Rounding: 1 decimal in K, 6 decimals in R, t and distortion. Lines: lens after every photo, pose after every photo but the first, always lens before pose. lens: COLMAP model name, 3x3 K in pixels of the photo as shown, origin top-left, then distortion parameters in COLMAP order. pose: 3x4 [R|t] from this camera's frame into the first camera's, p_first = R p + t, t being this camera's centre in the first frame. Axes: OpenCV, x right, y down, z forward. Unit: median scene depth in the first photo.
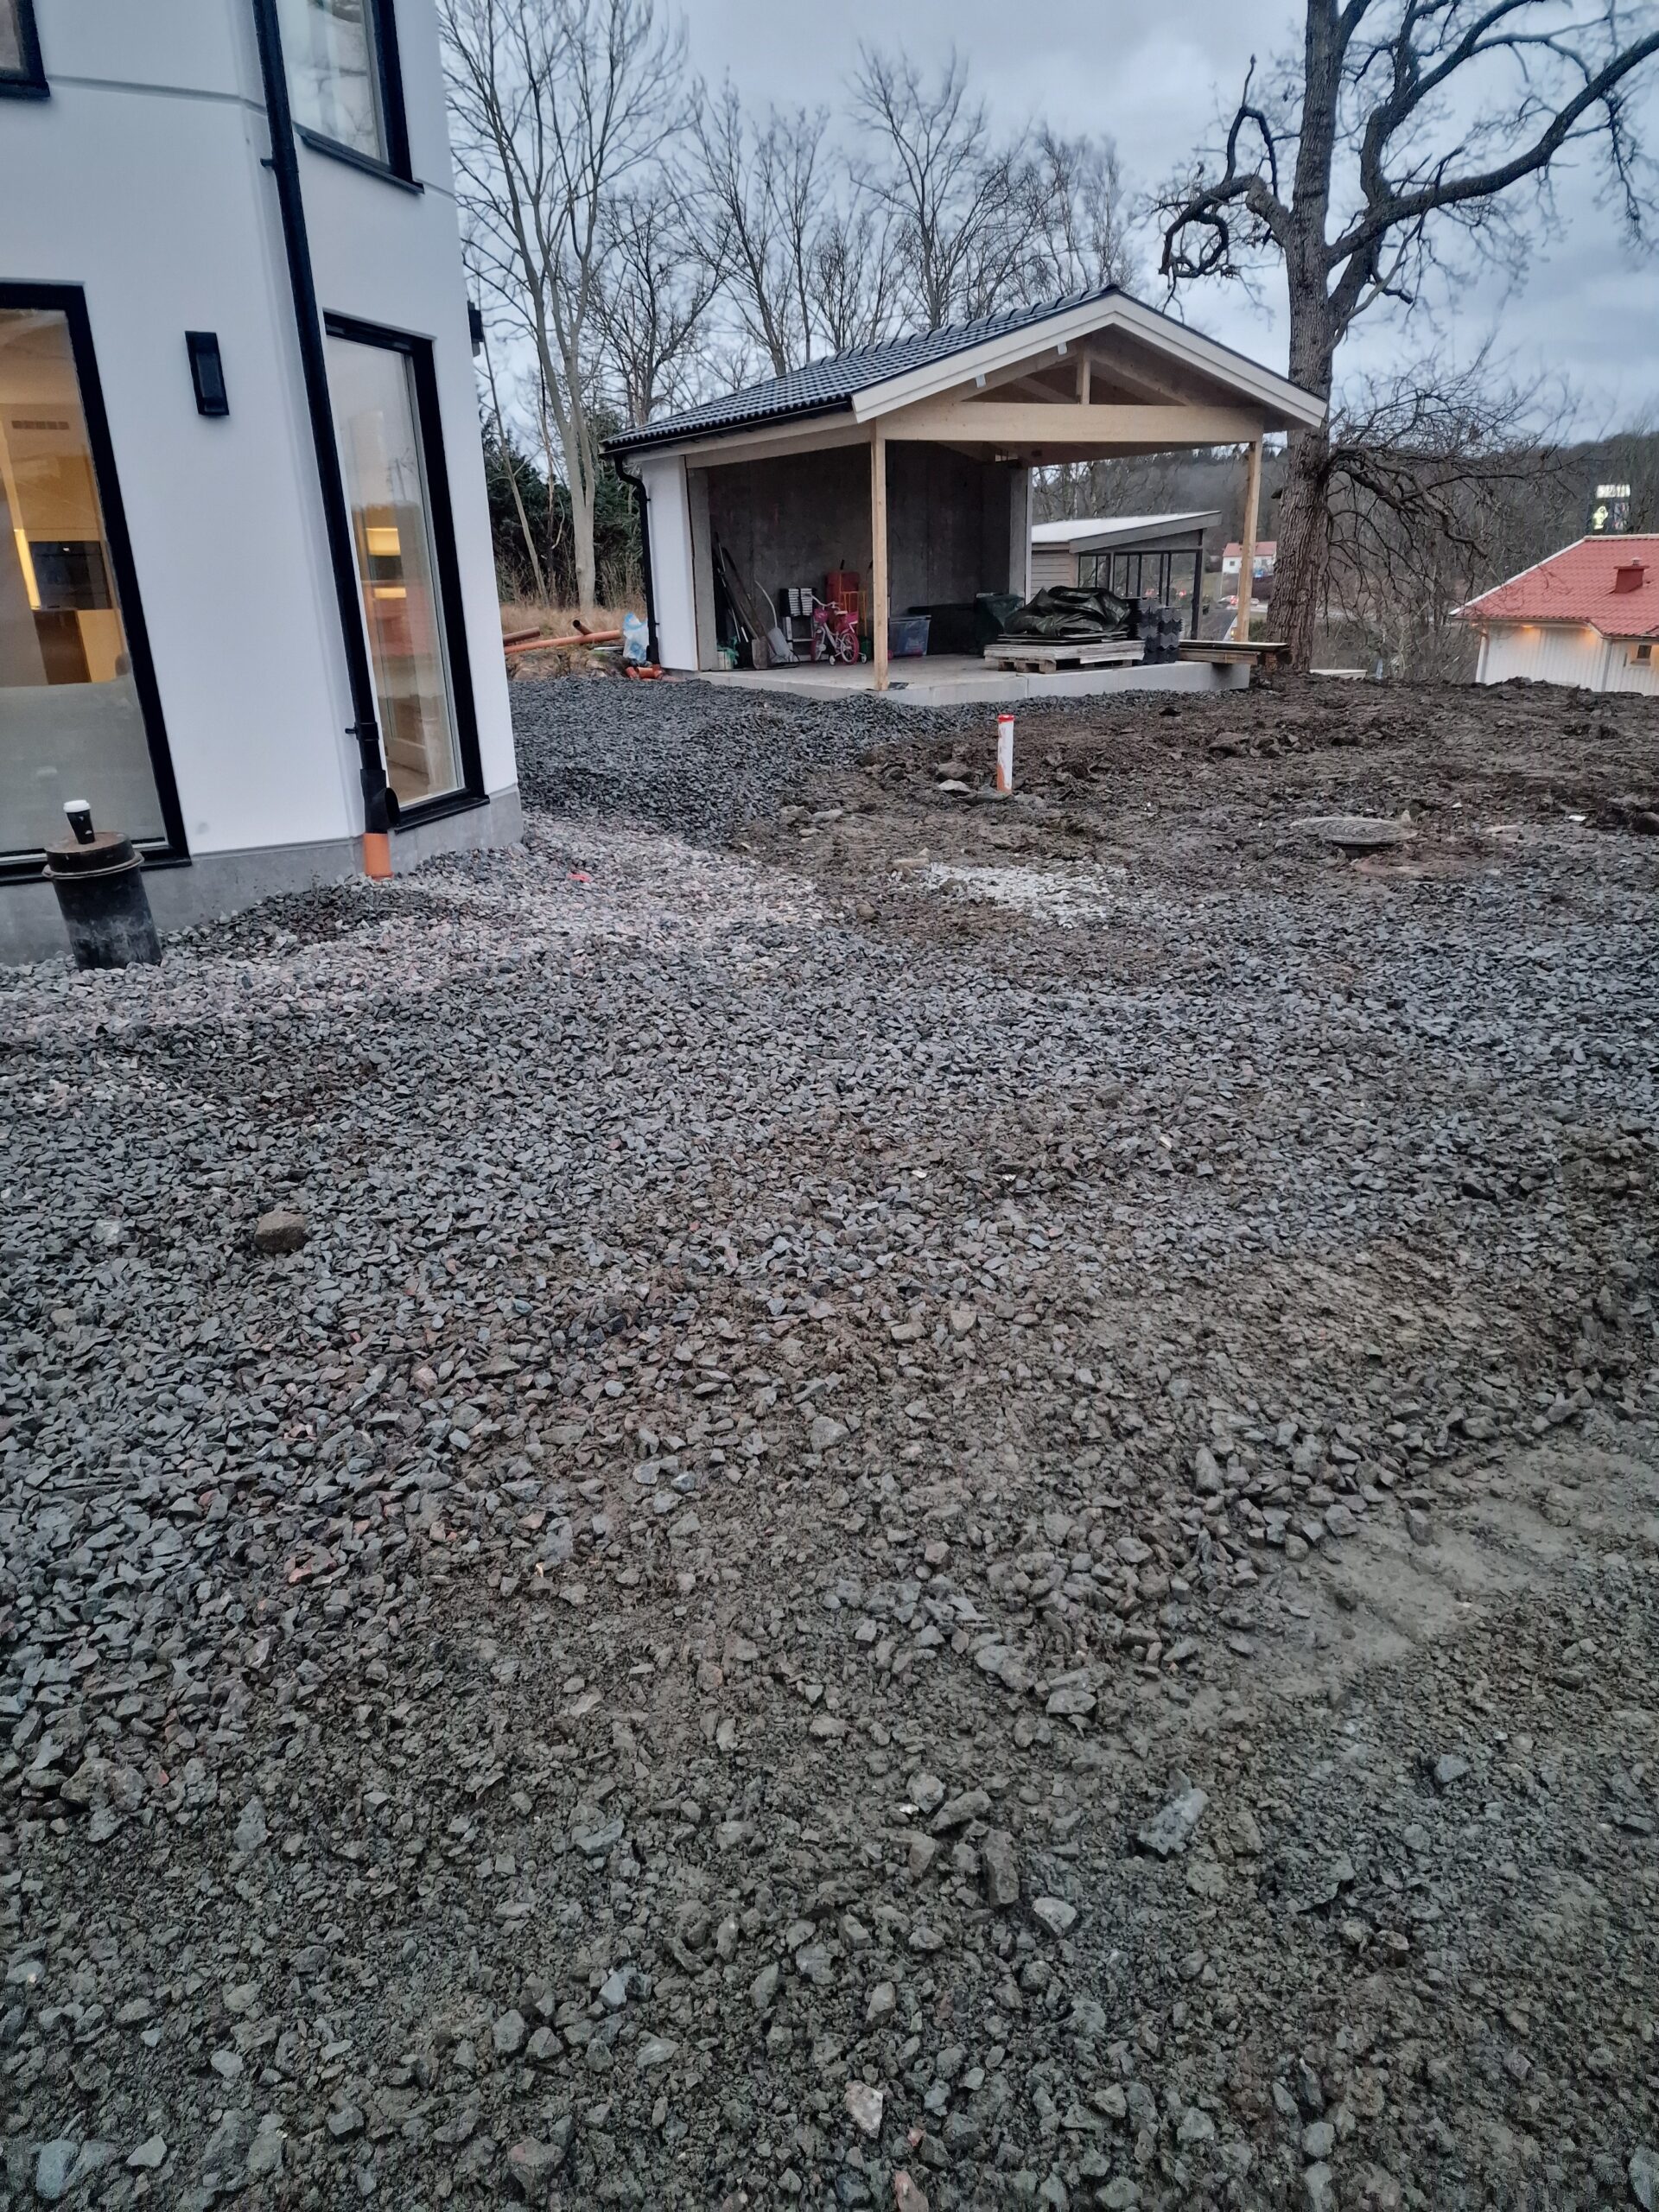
lens RADIAL K [[1471.1, 0, 831.9], [0, 1471.1, 1113.2], [0, 0, 1]] dist [0.062551, -0.050354]
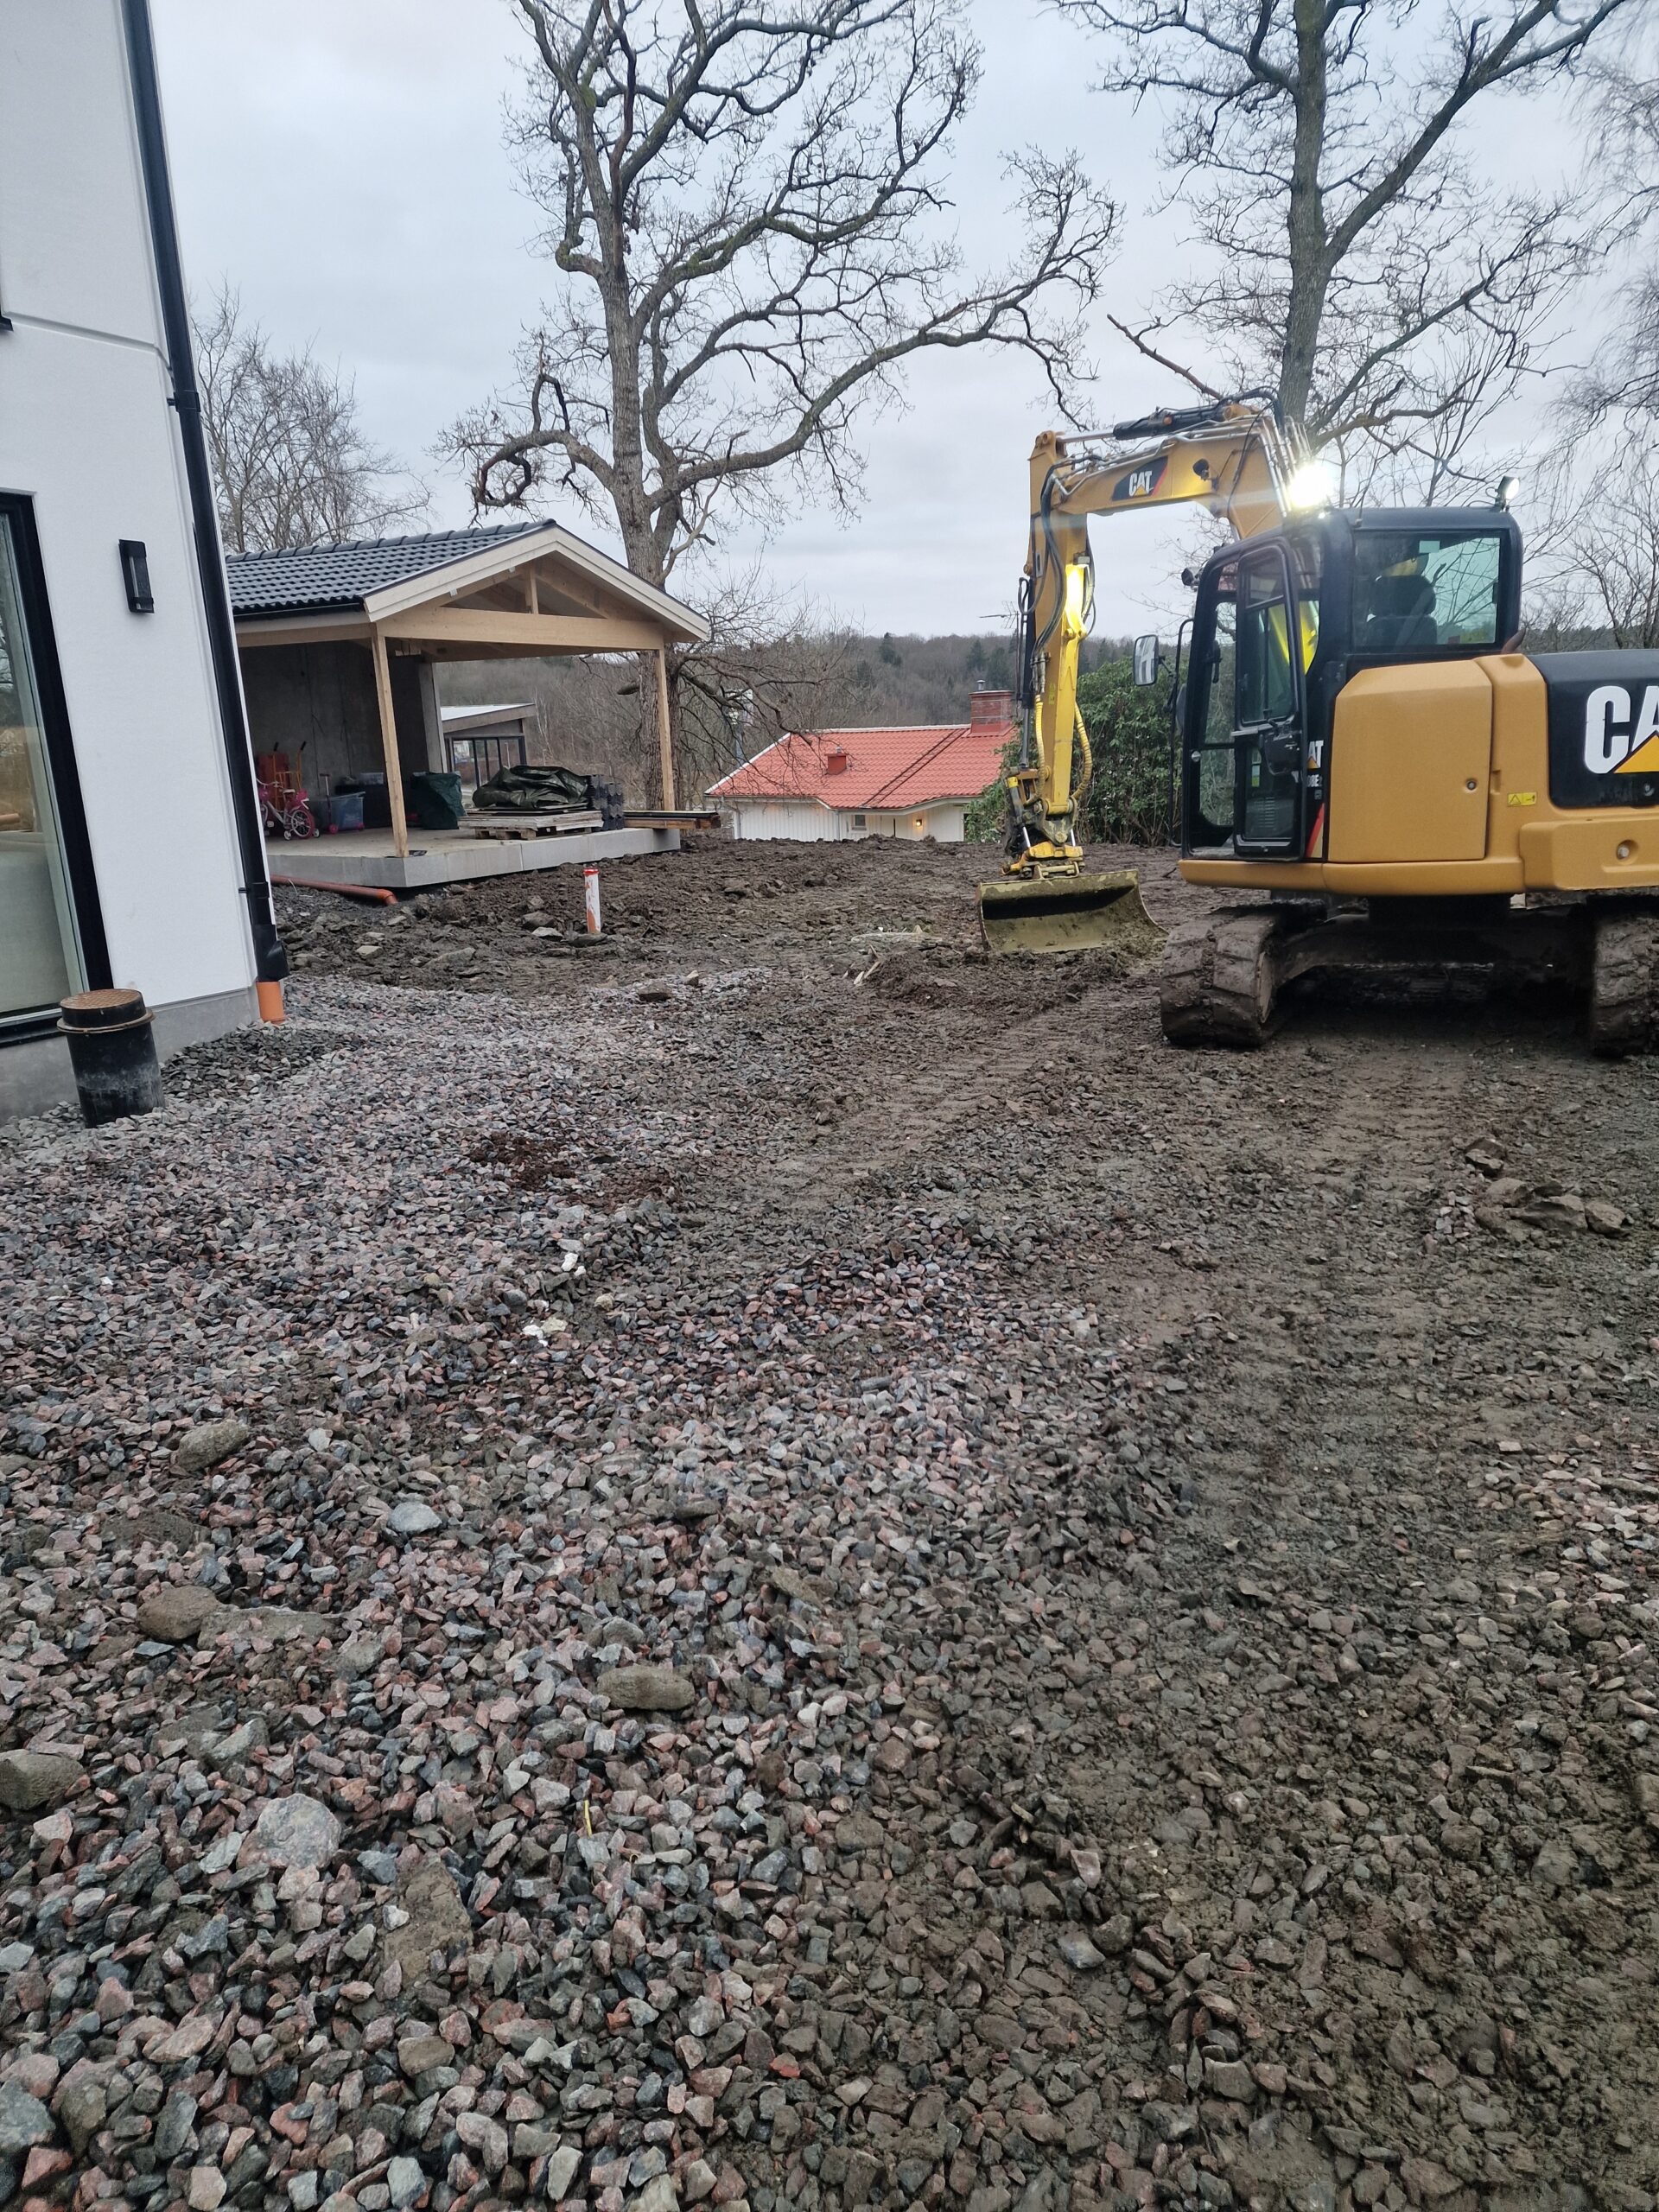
lens RADIAL K [[1471.1, 0, 817.1], [0, 1471.1, 1108.3], [0, 0, 1]] dist [0.062551, -0.050354]
pose [[0.872024, -0.117824, 0.475070, -0.219774], [0.172581, 0.982274, -0.073166, 0.023298], [-0.458028, 0.145790, 0.876901, -0.055046]]
